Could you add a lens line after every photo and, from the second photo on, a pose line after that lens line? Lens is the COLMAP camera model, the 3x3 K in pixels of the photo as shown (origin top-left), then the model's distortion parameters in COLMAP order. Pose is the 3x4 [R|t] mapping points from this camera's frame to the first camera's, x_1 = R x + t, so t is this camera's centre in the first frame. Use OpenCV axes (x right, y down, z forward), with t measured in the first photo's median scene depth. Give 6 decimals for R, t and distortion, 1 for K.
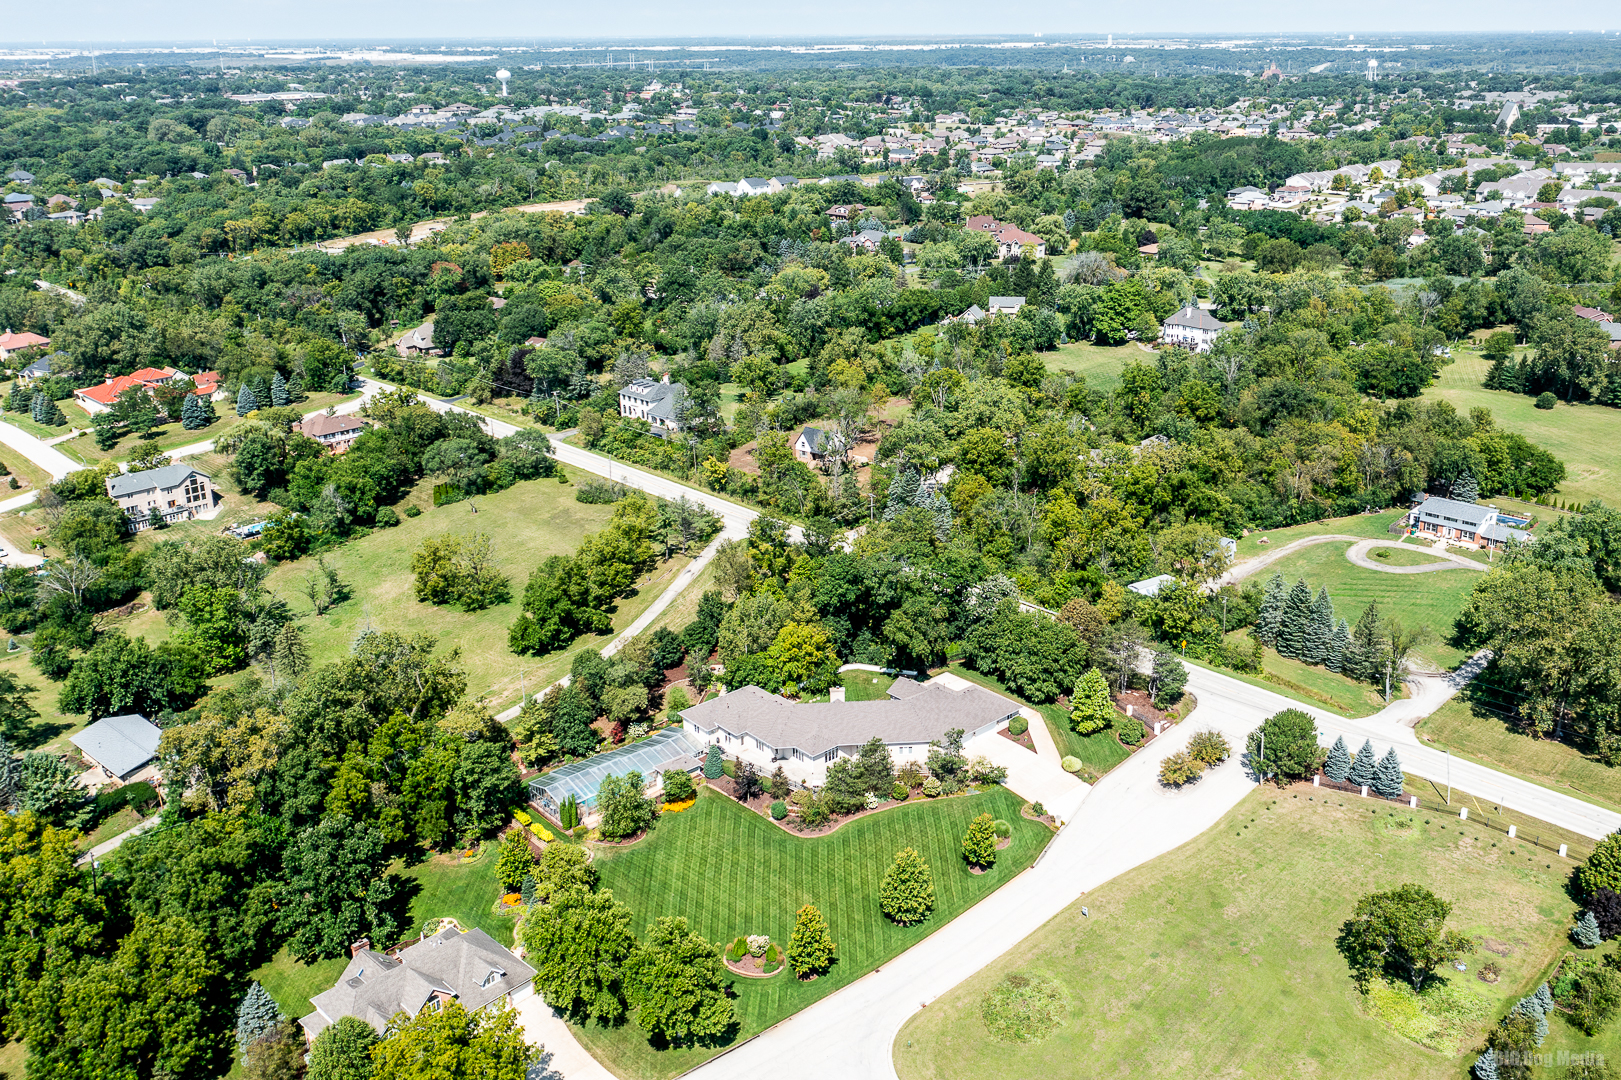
lens RADIAL K [[1385.9, 0, 810.5], [0, 1385.9, 540.0], [0, 0, 1]] dist [-0.002277, -0.005592]
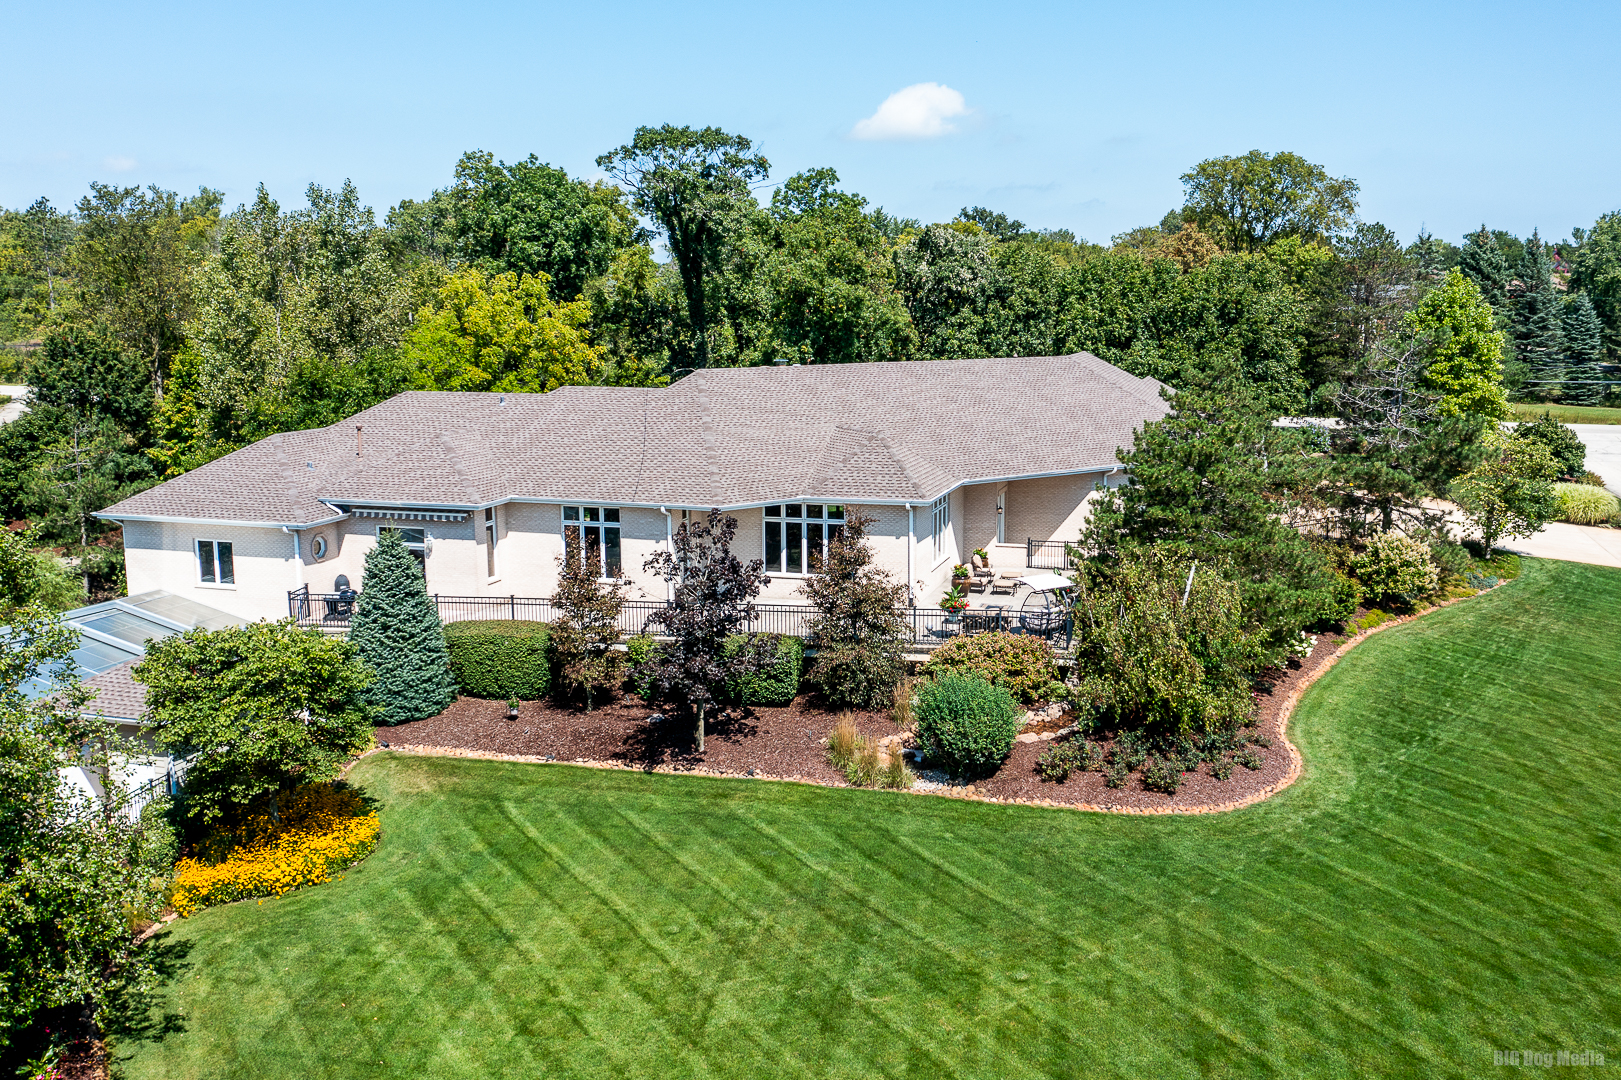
lens RADIAL K [[1385.9, 0, 810.5], [0, 1385.9, 540.0], [0, 0, 1]] dist [-0.002277, -0.005592]
pose [[0.840578, -0.054005, 0.538992, -0.127214], [0.163091, 0.974080, -0.156747, 0.193314], [-0.516557, 0.219663, 0.827597, 0.849998]]
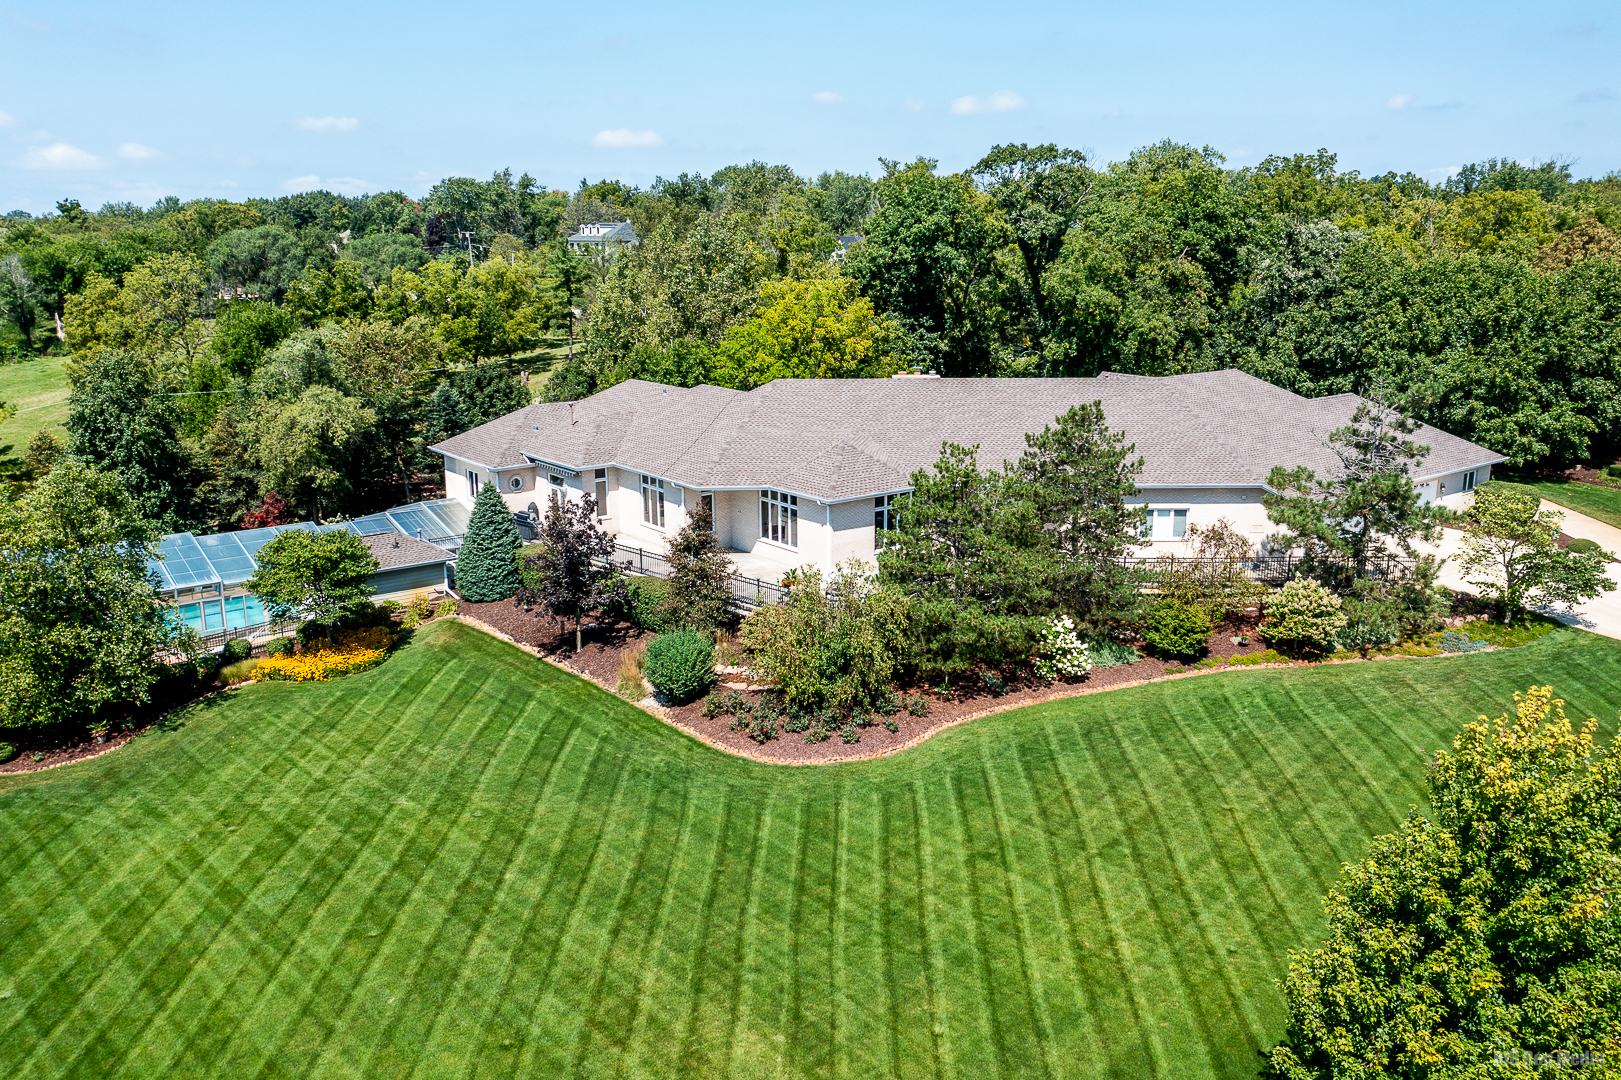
lens RADIAL K [[1282.9, 0, 810.5], [0, 1282.9, 540.0], [0, 0, 1]] dist [-0.002983, -0.004290]
pose [[0.998640, 0.044732, -0.026797, 0.004659], [-0.047688, 0.991342, -0.122339, 0.196201], [0.021092, 0.123450, 0.992127, 0.763907]]
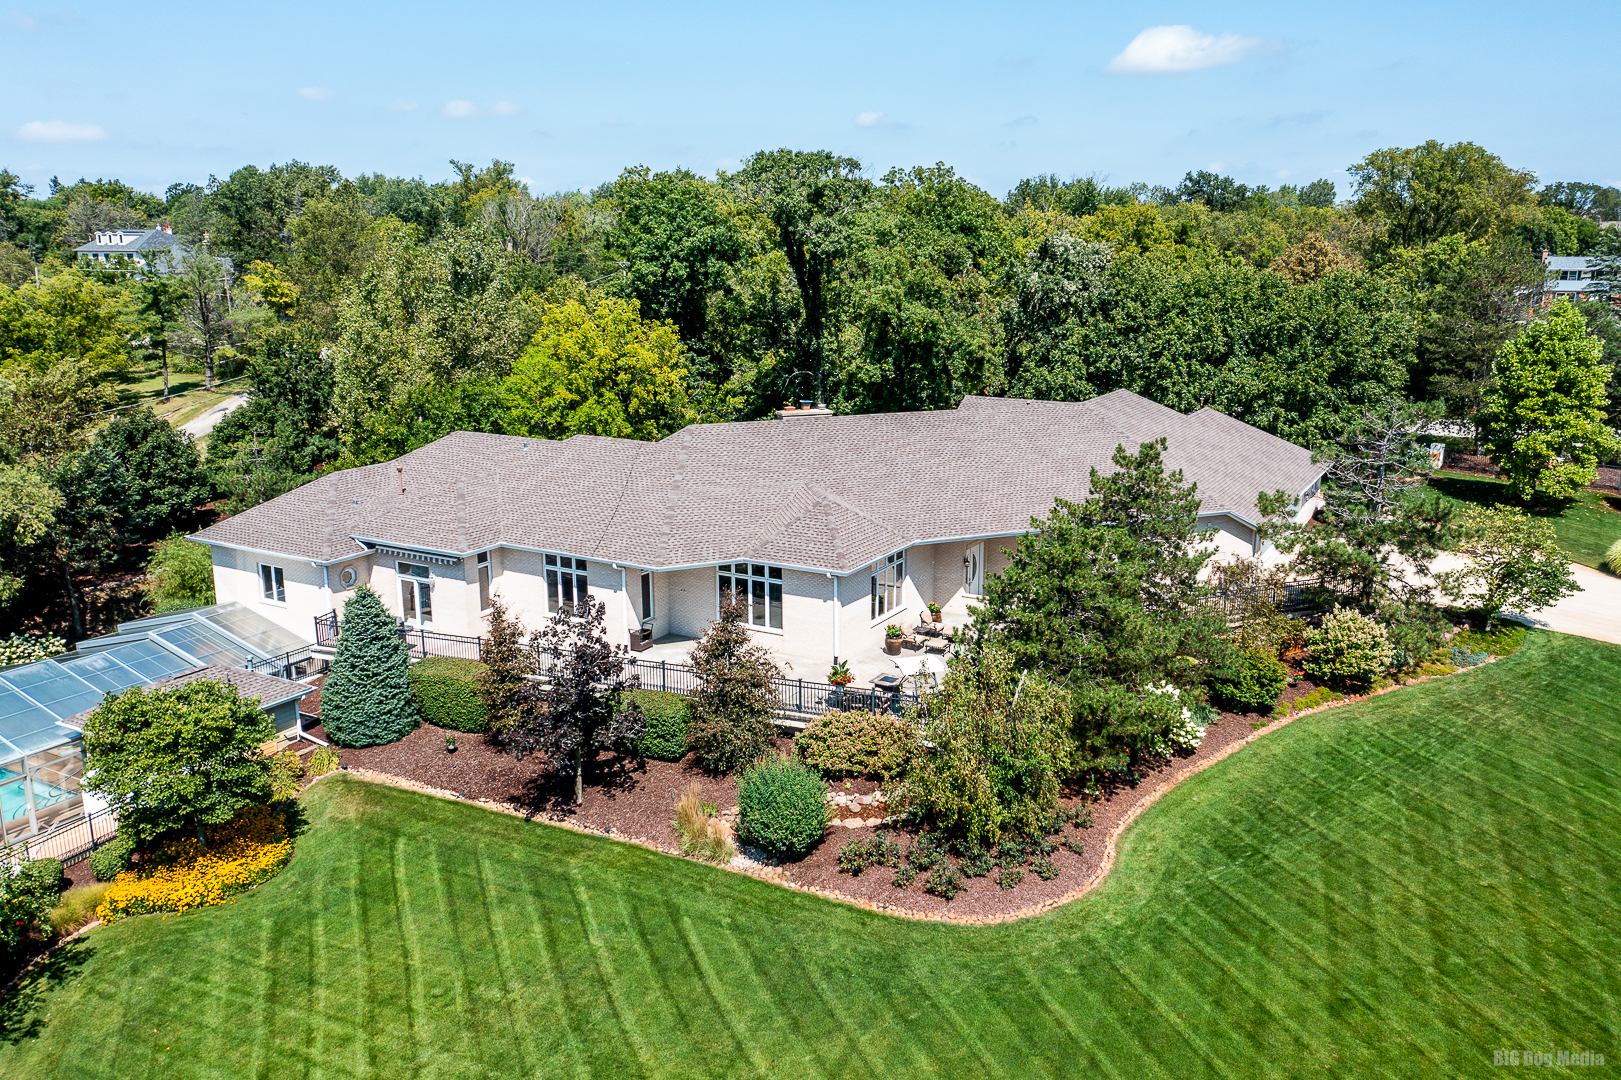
lens RADIAL K [[1282.9, 0, 810.5], [0, 1282.9, 540.0], [0, 0, 1]] dist [-0.002983, -0.004290]
pose [[0.938216, -0.040776, 0.343639, -0.076331], [0.086748, 0.989039, -0.119483, 0.176954], [-0.335000, 0.141911, 0.931470, 0.818381]]
